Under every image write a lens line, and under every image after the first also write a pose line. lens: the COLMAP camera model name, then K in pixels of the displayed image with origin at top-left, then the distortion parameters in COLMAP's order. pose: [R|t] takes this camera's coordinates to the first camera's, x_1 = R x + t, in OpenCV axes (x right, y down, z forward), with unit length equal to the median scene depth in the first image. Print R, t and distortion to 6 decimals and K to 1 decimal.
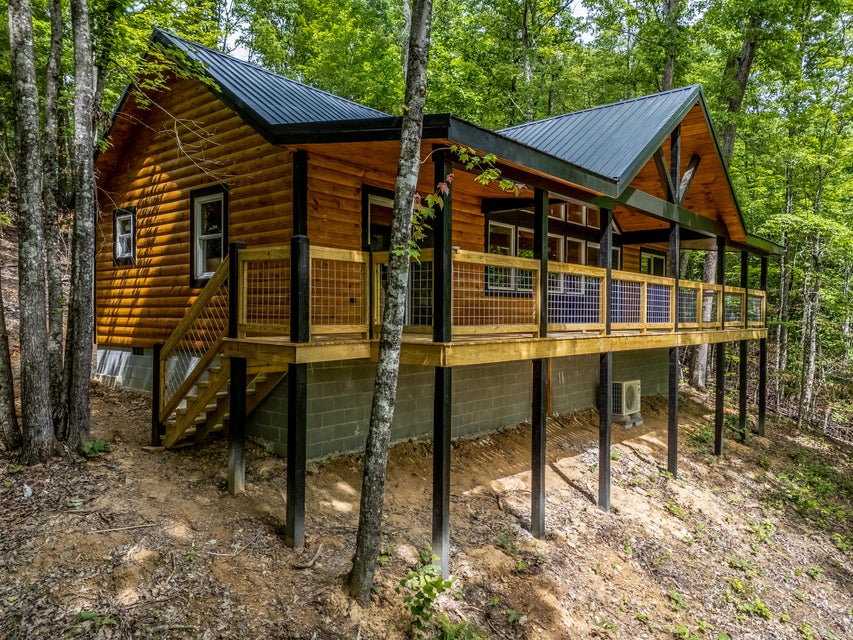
lens RADIAL K [[618.7, 0, 426.5], [0, 618.7, 320.0], [0, 0, 1]] dist [0.052311, -0.002024]
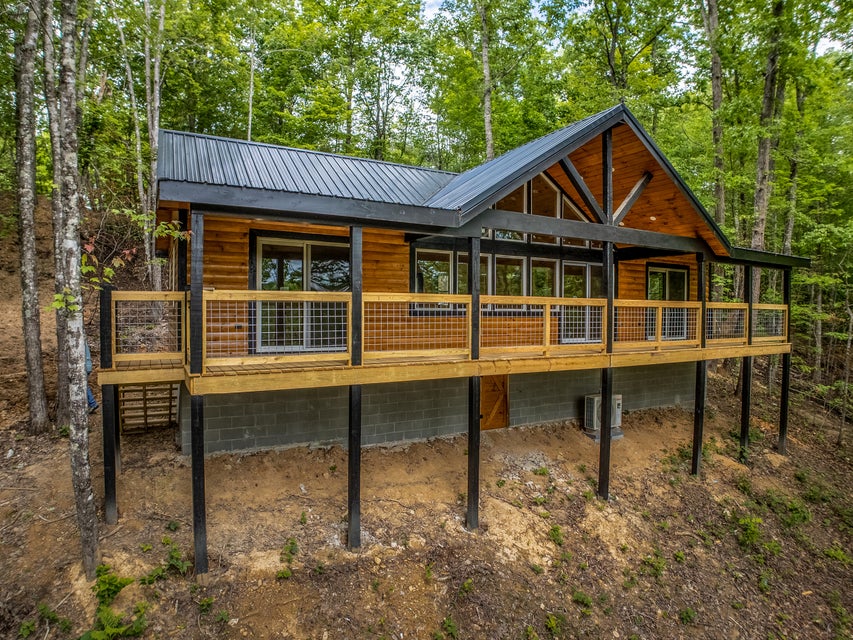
lens RADIAL K [[500.1, 0, 426.5], [0, 500.1, 320.0], [0, 0, 1]] dist [-0.084960, -0.001397]
pose [[0.935180, 0.003224, -0.354157, 0.510722], [-0.001592, 0.999987, 0.004900, -0.045226], [0.354168, -0.004018, 0.935173, 0.214153]]
